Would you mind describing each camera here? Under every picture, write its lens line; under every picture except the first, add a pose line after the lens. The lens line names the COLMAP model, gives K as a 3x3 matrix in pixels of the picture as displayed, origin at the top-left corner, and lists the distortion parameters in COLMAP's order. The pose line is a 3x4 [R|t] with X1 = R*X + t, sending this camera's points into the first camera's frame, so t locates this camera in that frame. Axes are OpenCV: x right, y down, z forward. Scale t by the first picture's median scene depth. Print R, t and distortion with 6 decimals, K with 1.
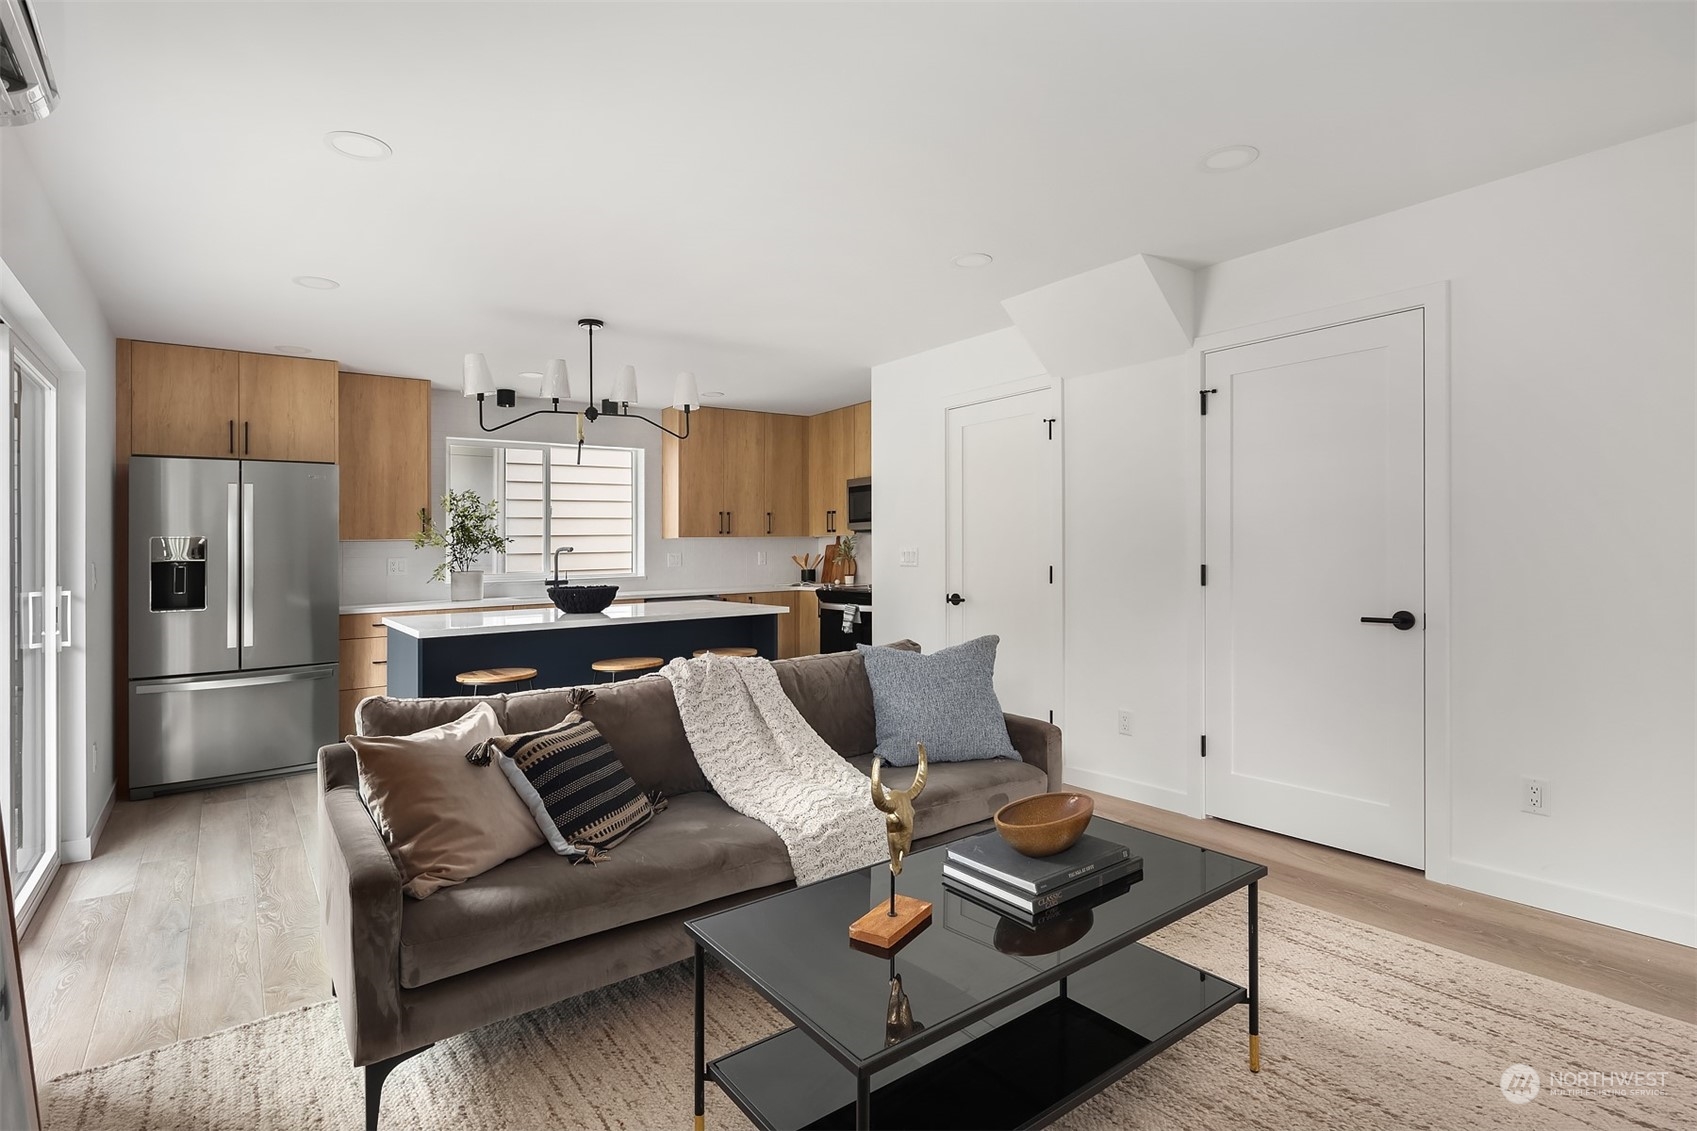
lens RADIAL K [[834.4, 0, 856.6], [0, 834.4, 551.3], [0, 0, 1]] dist [-0.003483, -0.003053]
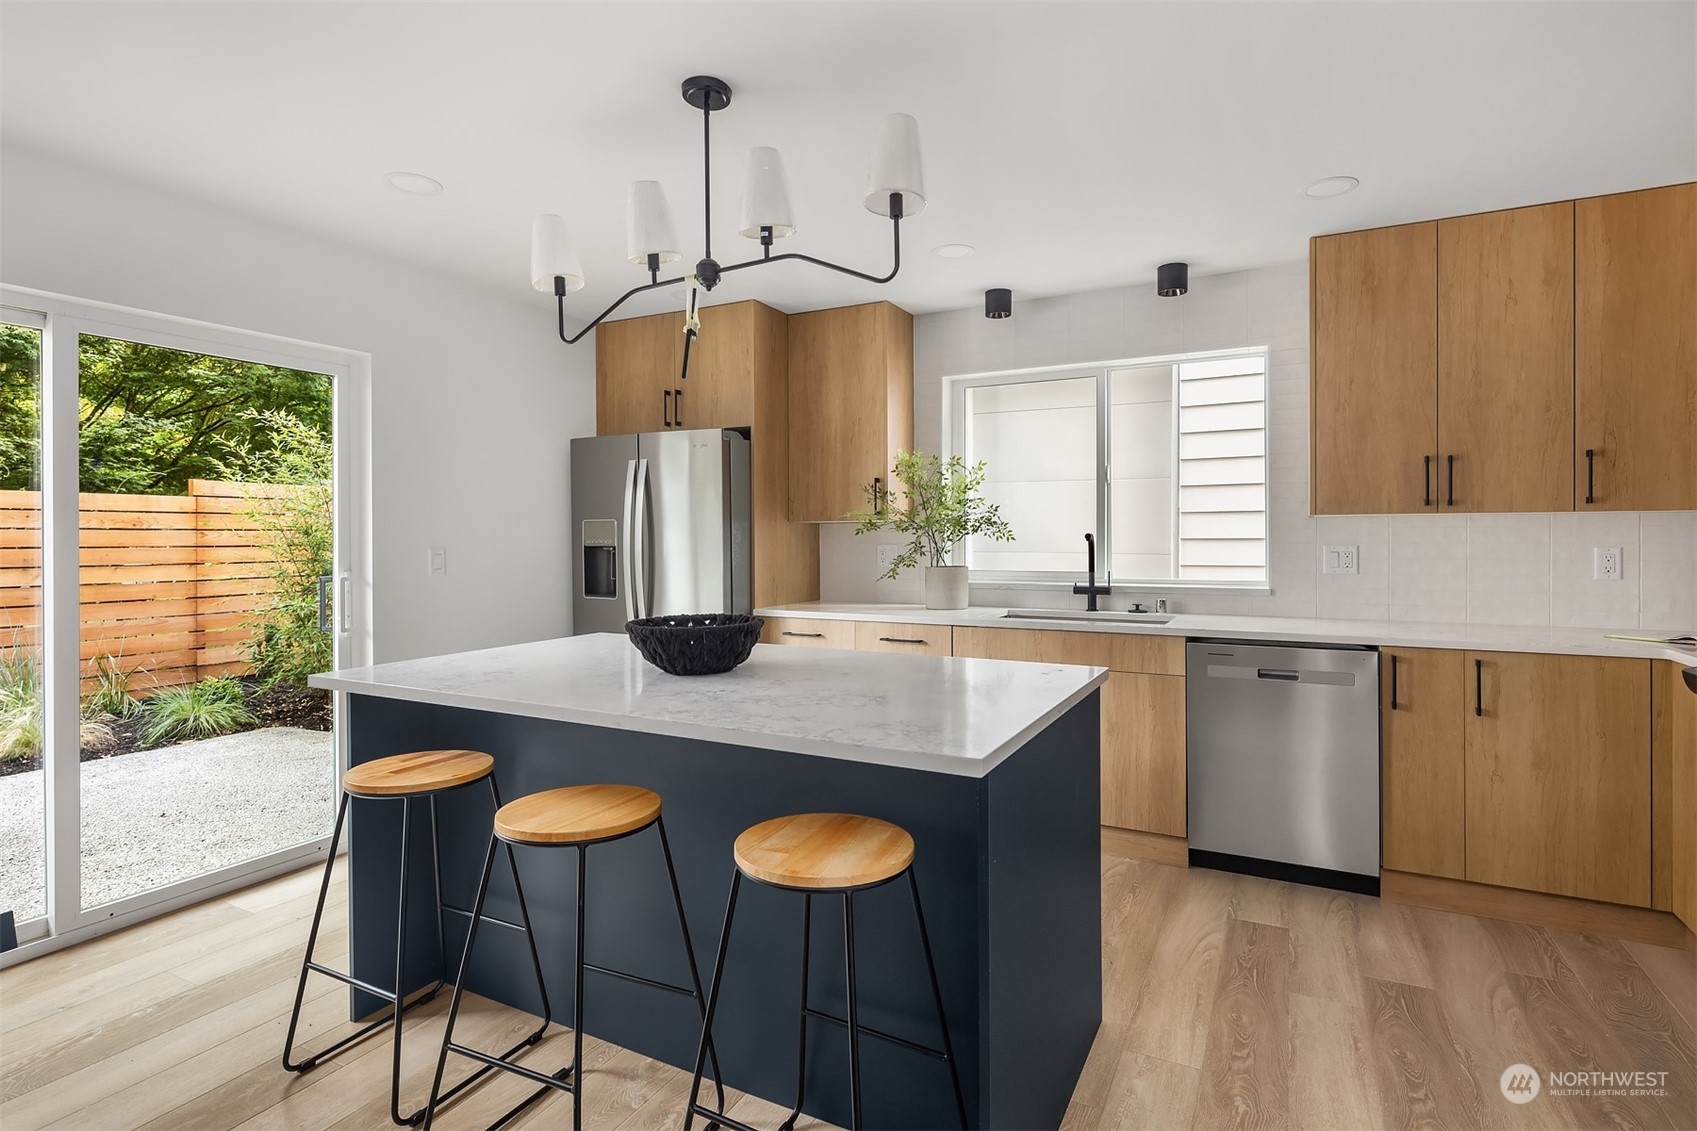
lens RADIAL K [[834.4, 0, 853.9], [0, 834.4, 539.3], [0, 0, 1]] dist [-0.003483, -0.003053]
pose [[0.445747, 0.020836, -0.894917, 0.131954], [-0.004689, 0.999770, 0.020942, -0.013617], [0.895147, -0.005139, 0.445742, 0.683309]]
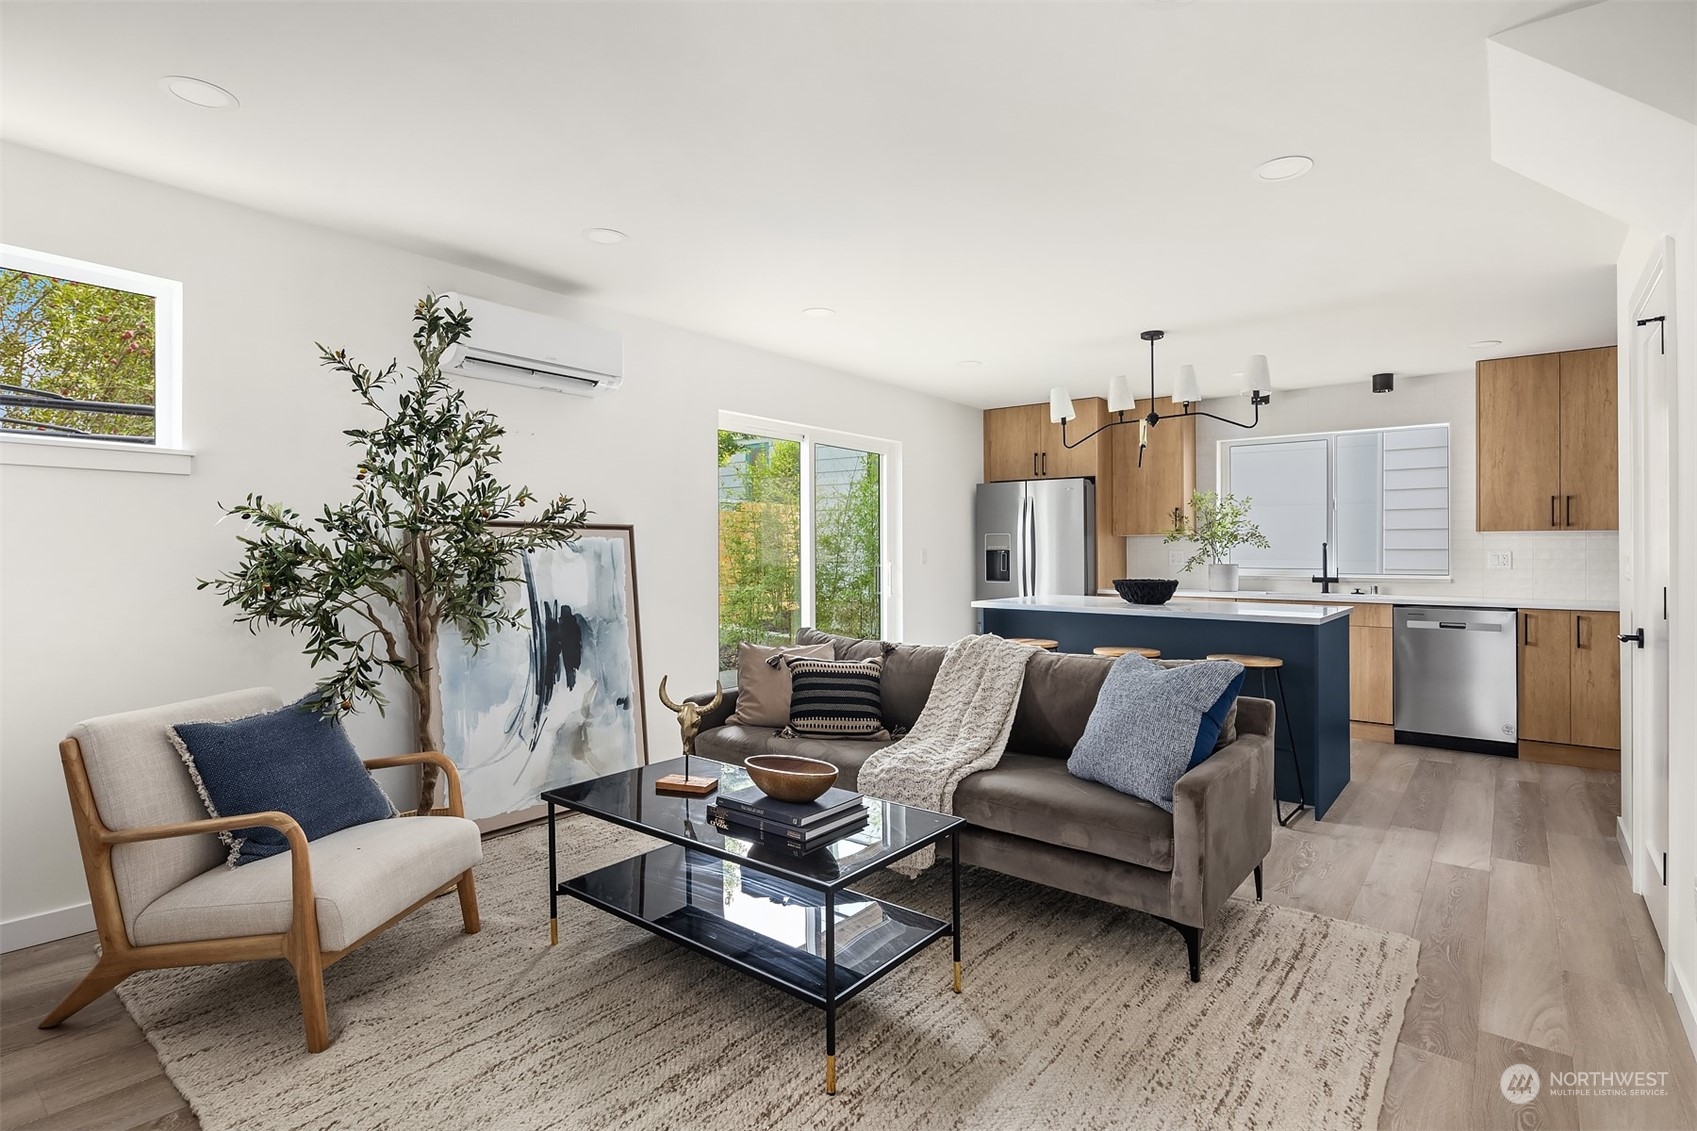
lens RADIAL K [[834.4, 0, 864.4], [0, 834.4, 553.3], [0, 0, 1]] dist [-0.003483, -0.003053]
pose [[0.289648, 0.019293, -0.956939, 0.477790], [-0.008122, 0.999810, 0.017699, -0.006024], [0.957099, 0.002645, 0.289750, 0.263963]]
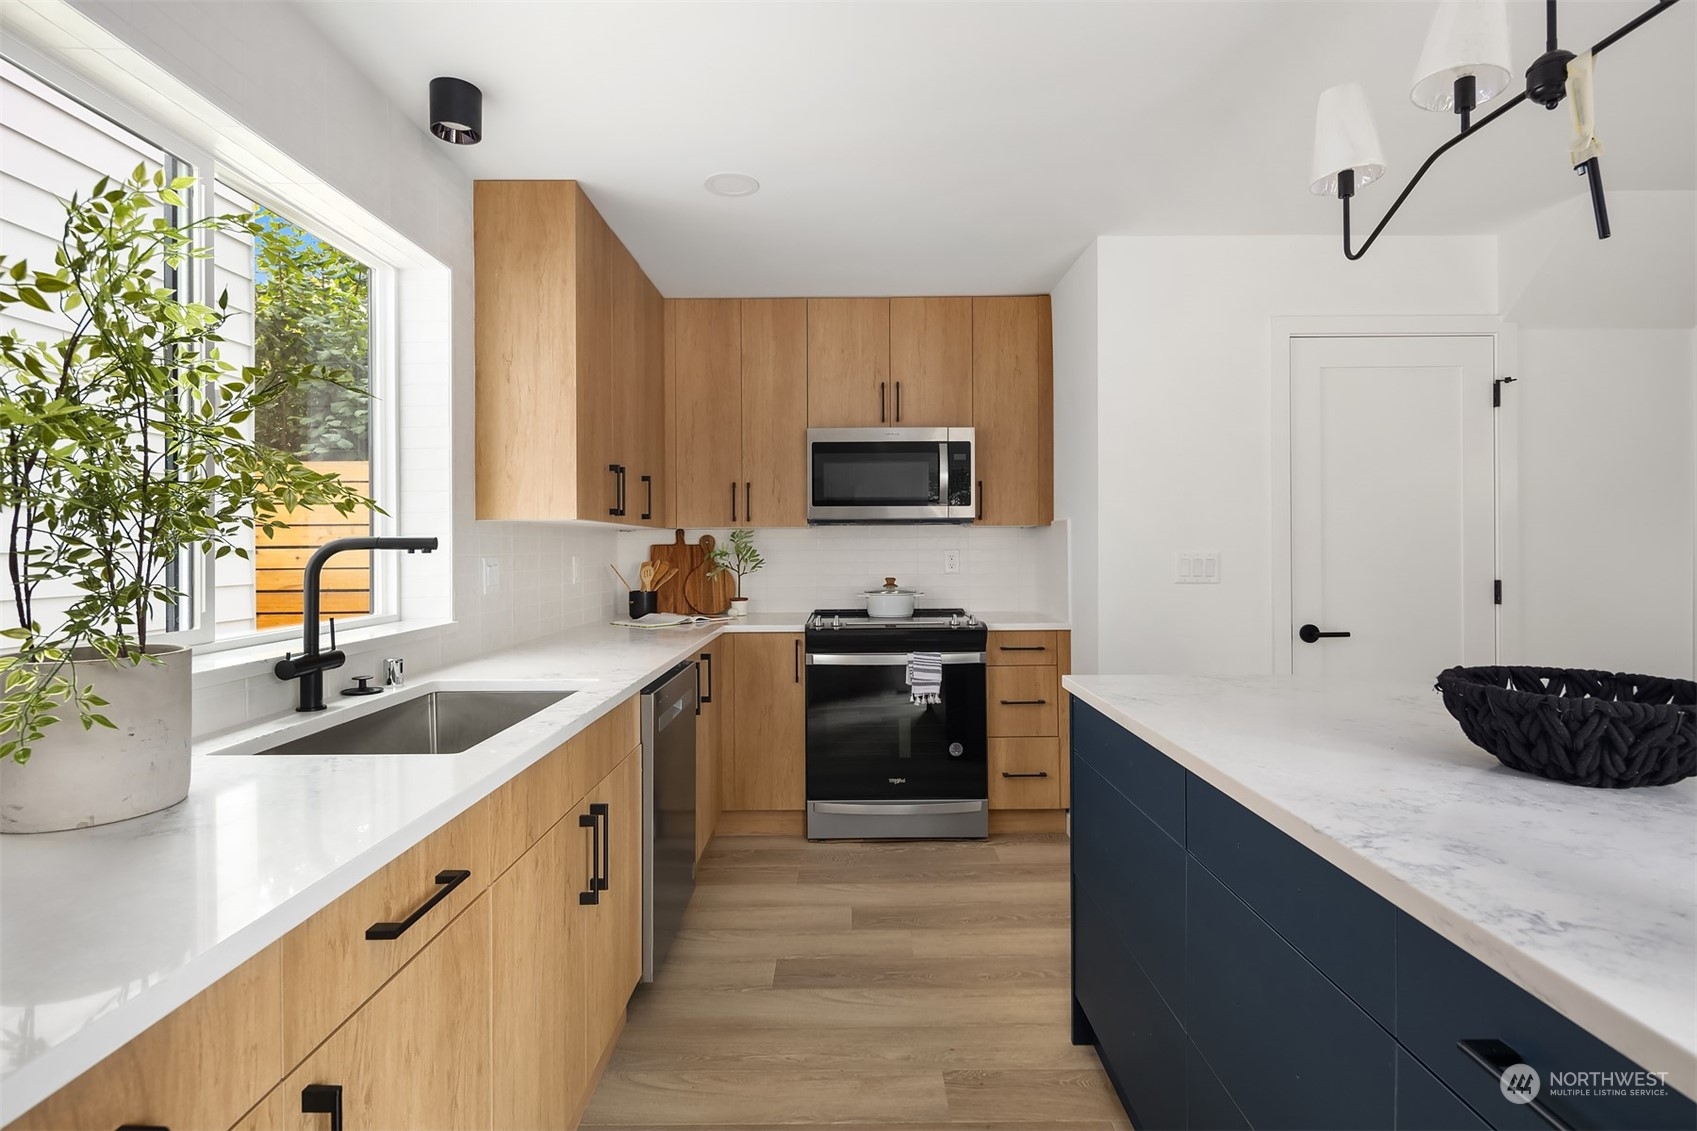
lens RADIAL K [[834.4, 0, 840.5], [0, 834.4, 555.6], [0, 0, 1]] dist [-0.003483, -0.003053]
pose [[0.583893, 0.011709, 0.811746, -0.572197], [-0.000306, 0.999899, -0.014203, 0.007687], [-0.811830, 0.008044, 0.583838, 0.834519]]
